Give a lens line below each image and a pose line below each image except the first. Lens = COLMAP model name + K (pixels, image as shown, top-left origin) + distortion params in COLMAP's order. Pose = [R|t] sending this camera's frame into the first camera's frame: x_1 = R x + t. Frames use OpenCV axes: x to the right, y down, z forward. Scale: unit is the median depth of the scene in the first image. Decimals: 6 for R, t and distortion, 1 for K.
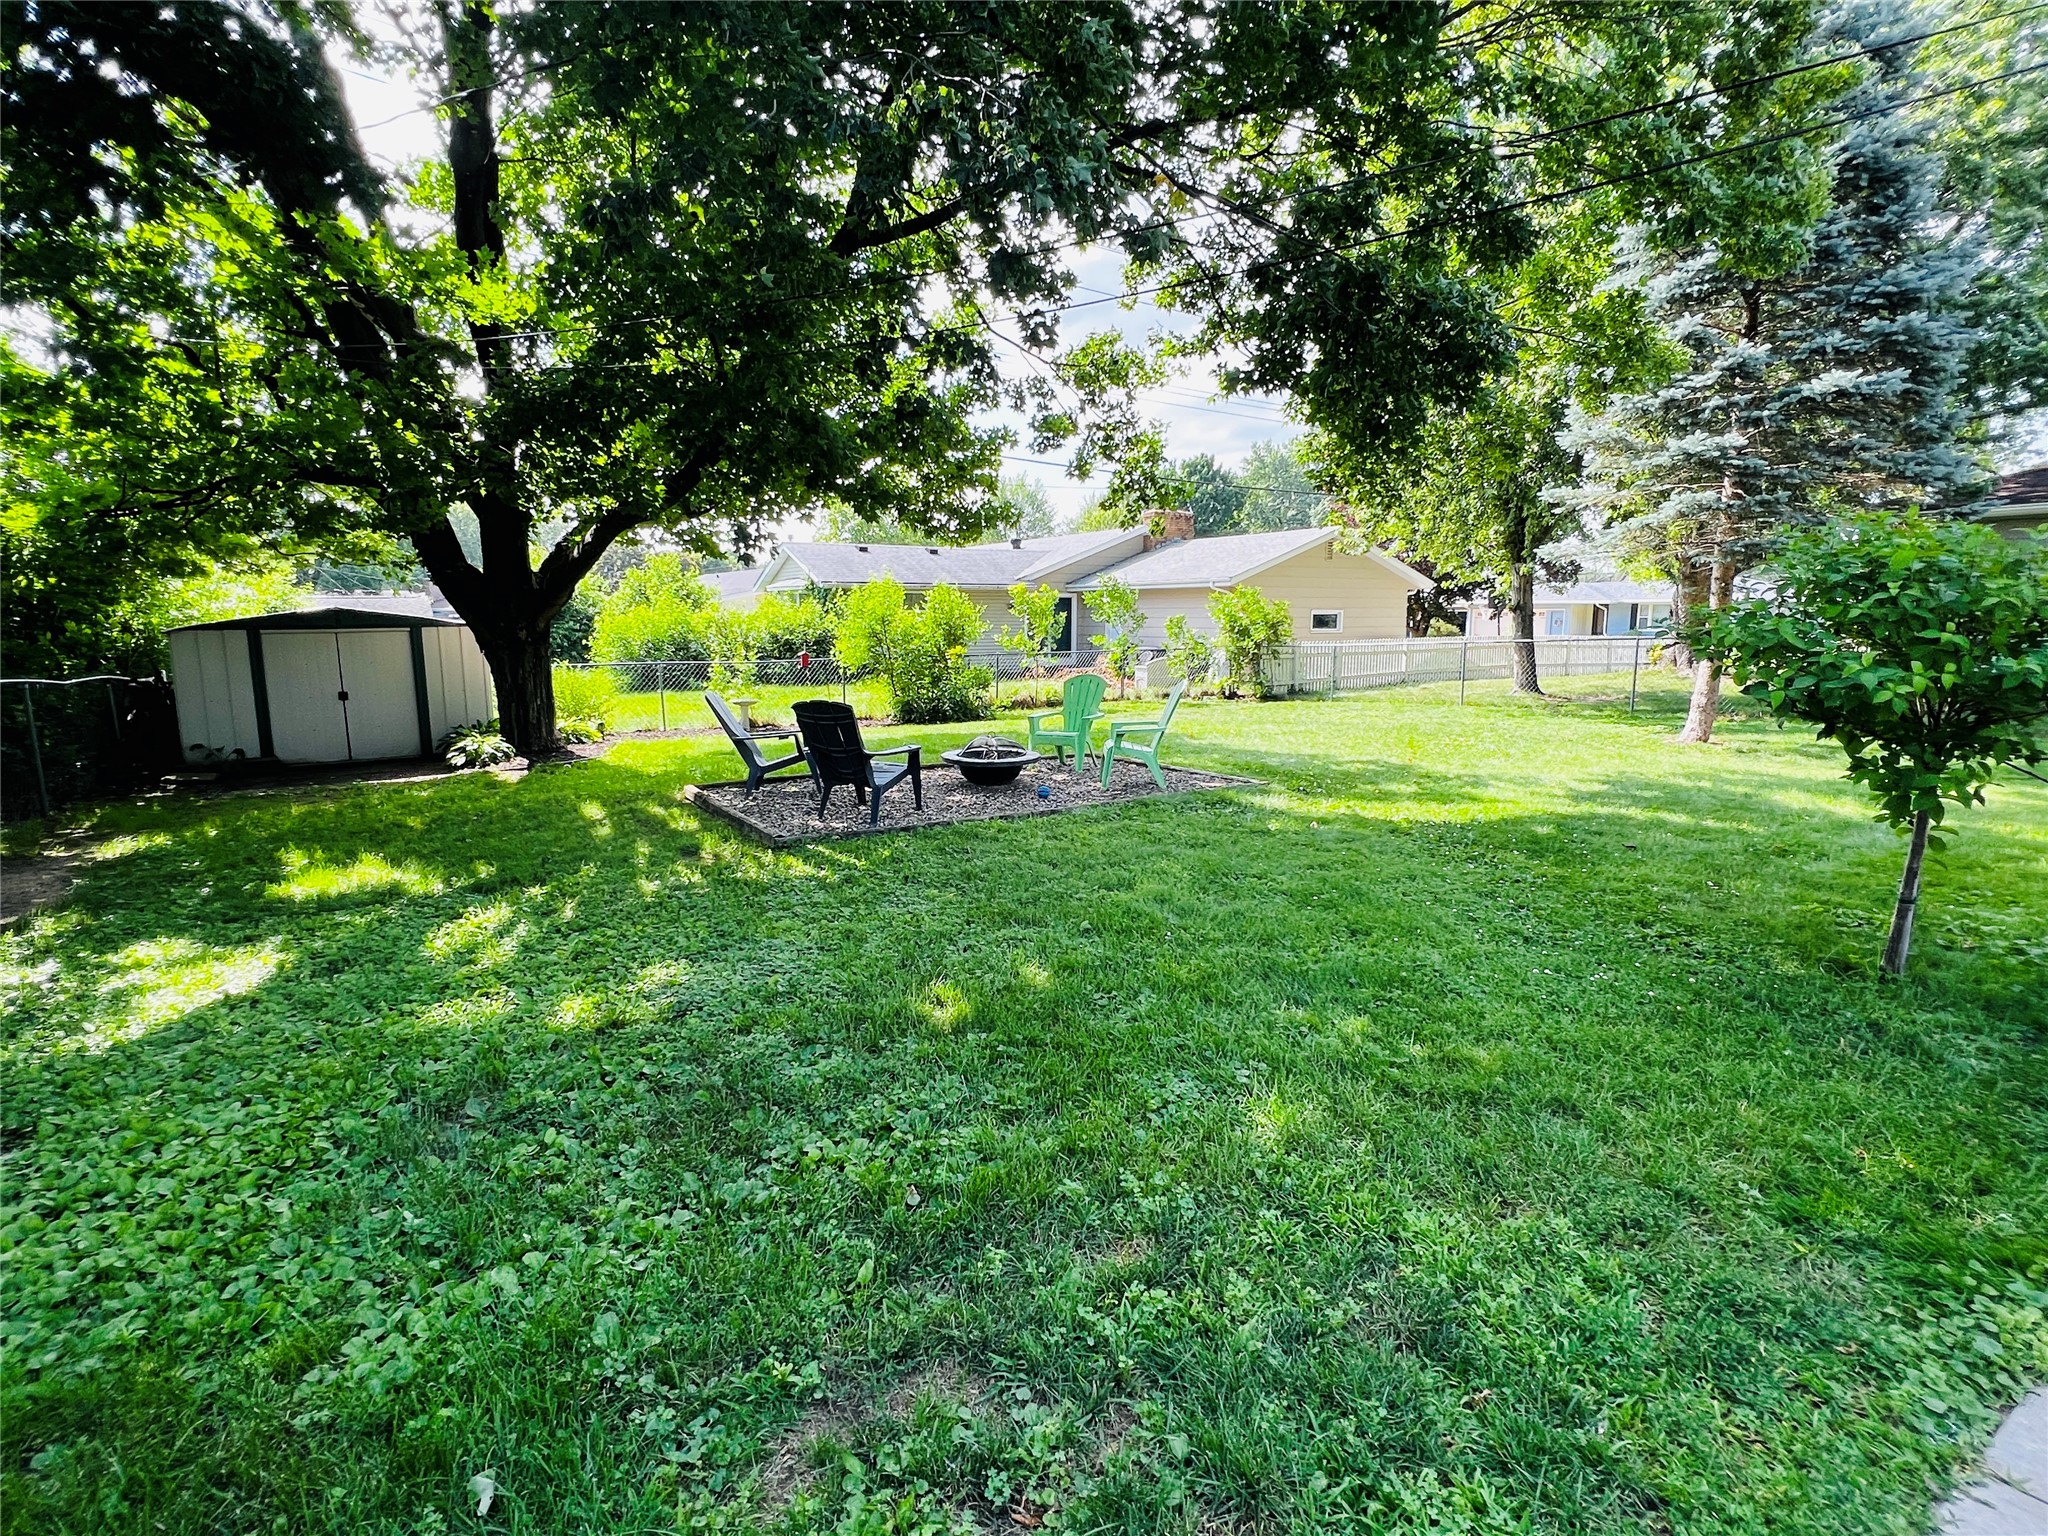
lens RADIAL K [[1054.5, 0, 1019.7], [0, 1054.5, 760.8], [0, 0, 1]] dist [0.001116, 0.001135]
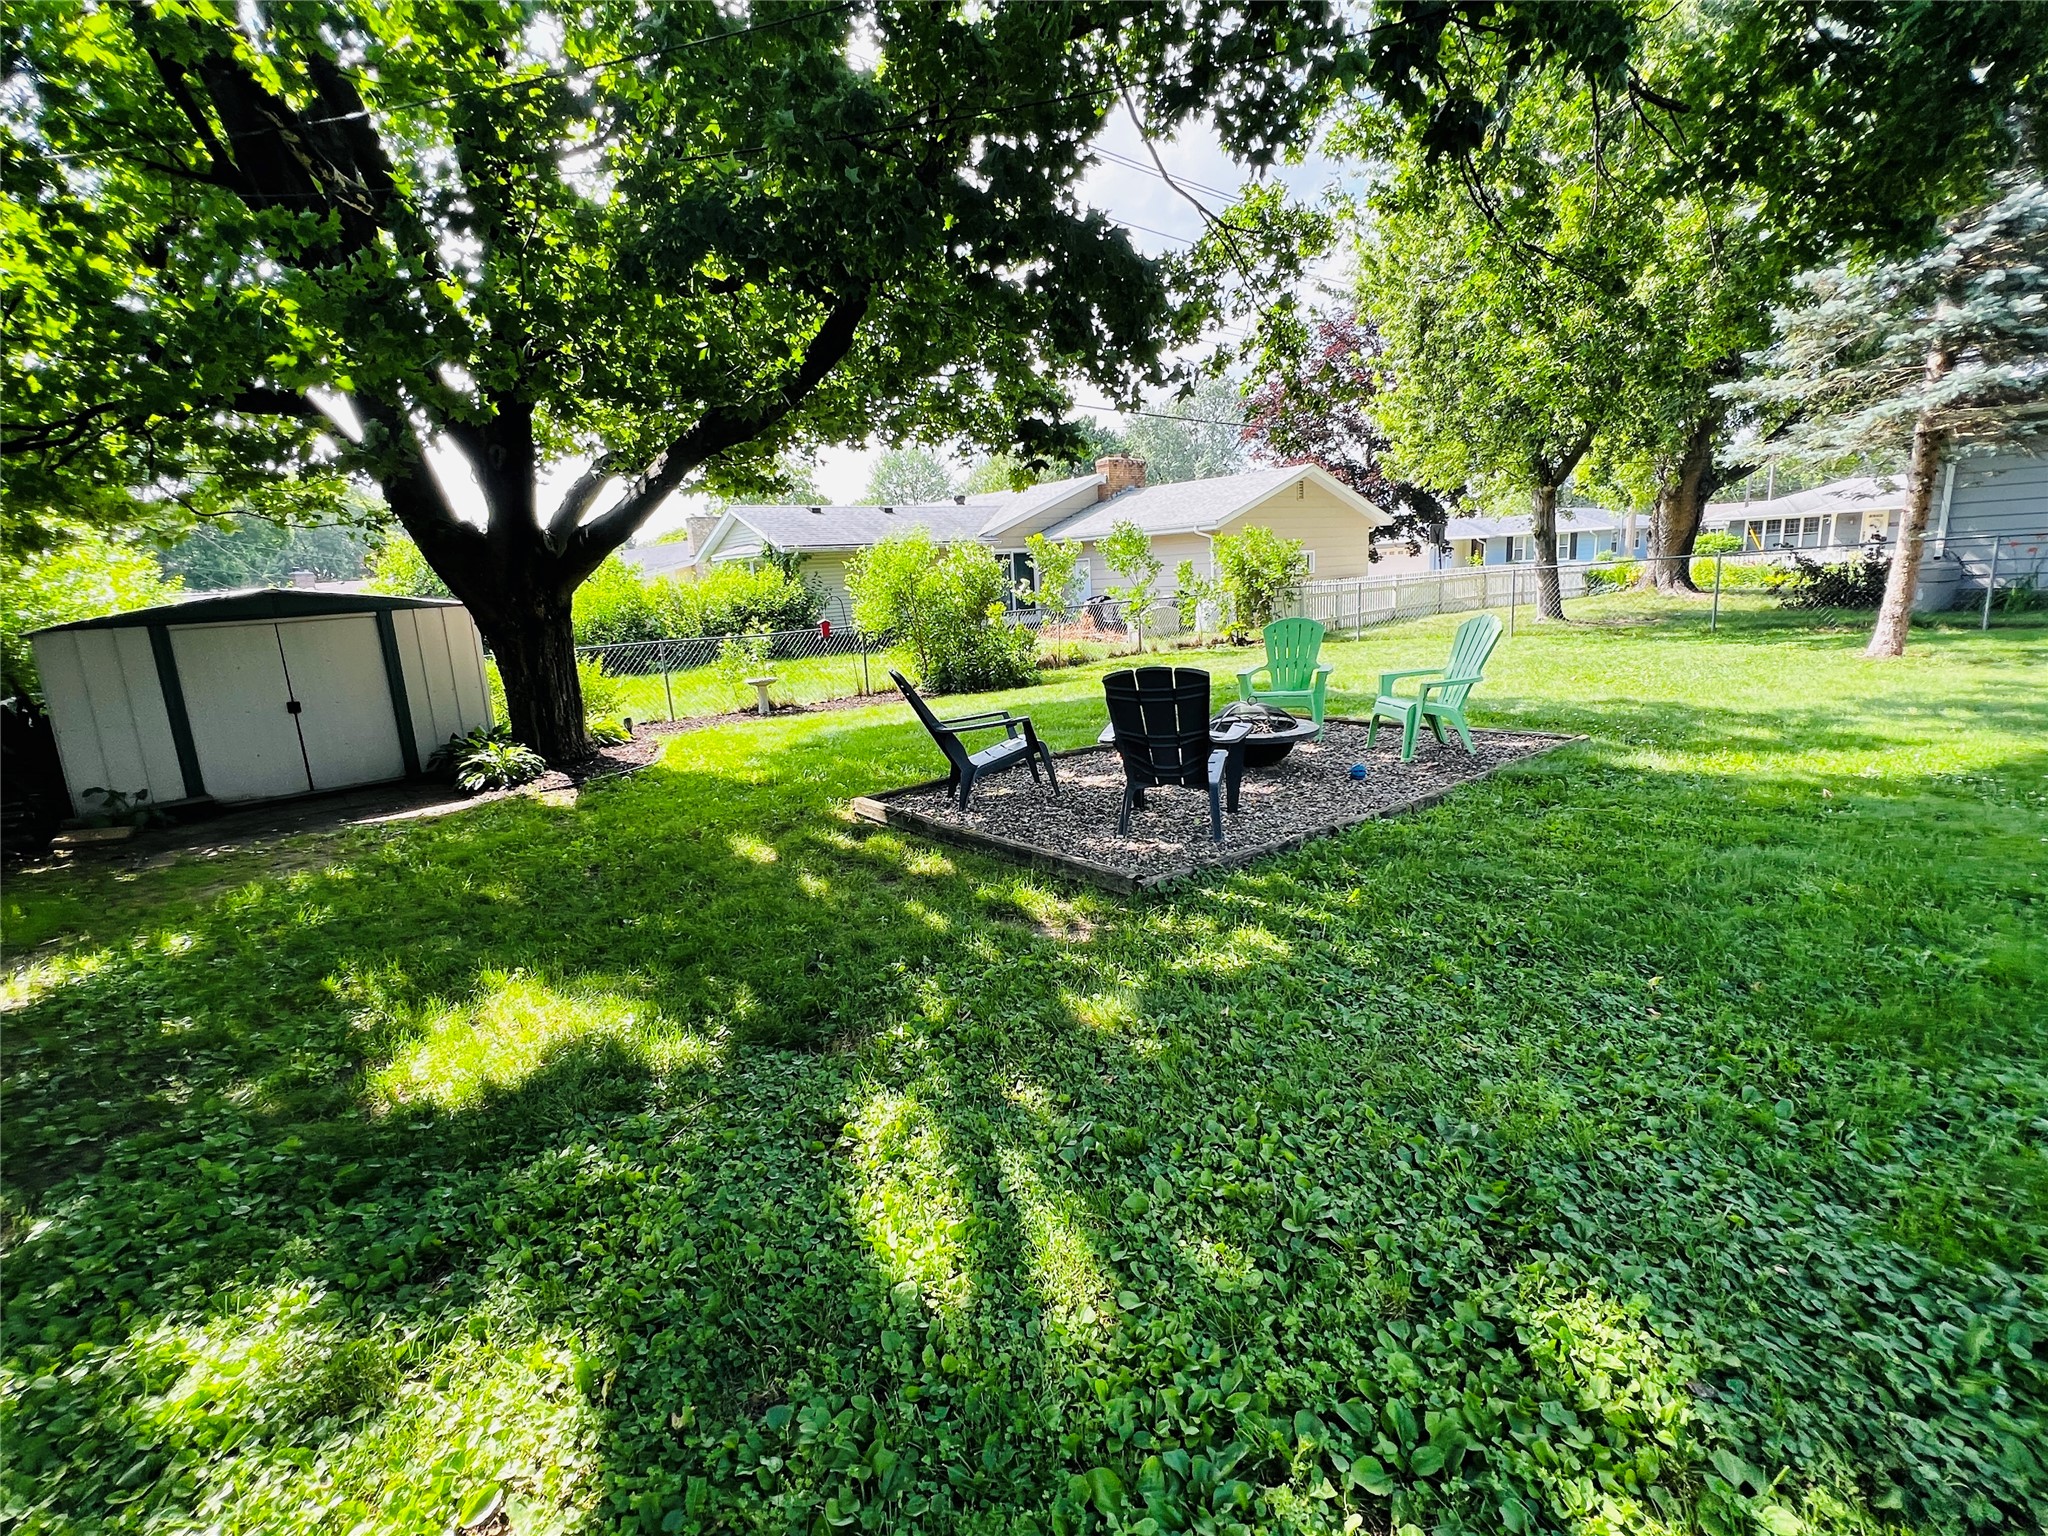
lens RADIAL K [[975.9, 0, 1030.1], [0, 975.9, 779.4], [0, 0, 1]] dist [-0.002081, -0.000978]
pose [[0.988344, -0.078919, 0.130185, -0.221269], [0.070170, 0.995042, 0.070478, -0.023214], [-0.135101, -0.060522, 0.988982, 0.242734]]
